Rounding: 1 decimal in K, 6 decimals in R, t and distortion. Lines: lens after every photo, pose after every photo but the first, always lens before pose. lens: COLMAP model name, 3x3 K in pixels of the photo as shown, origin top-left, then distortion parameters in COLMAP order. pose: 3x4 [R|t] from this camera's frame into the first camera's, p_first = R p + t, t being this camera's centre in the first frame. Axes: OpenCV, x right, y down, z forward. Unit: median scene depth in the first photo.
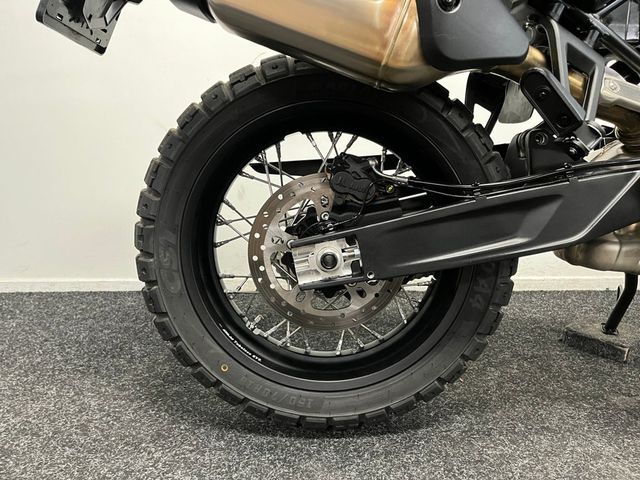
lens RADIAL K [[482.4, 0, 319.9], [0, 482.4, 236.9], [0, 0, 1]] dist [0.053581, -0.001917]
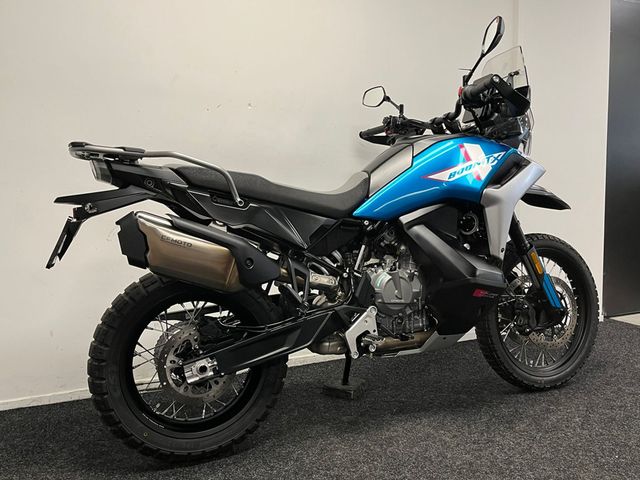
lens RADIAL K [[544.8, 0, 315.2], [0, 544.8, 238.8], [0, 0, 1]] dist [0.019249, 0.007574]
pose [[0.923044, -0.049273, 0.381526, -0.356520], [0.098599, 0.988937, -0.110827, -0.174828], [-0.371845, 0.139916, 0.917690, -1.267078]]
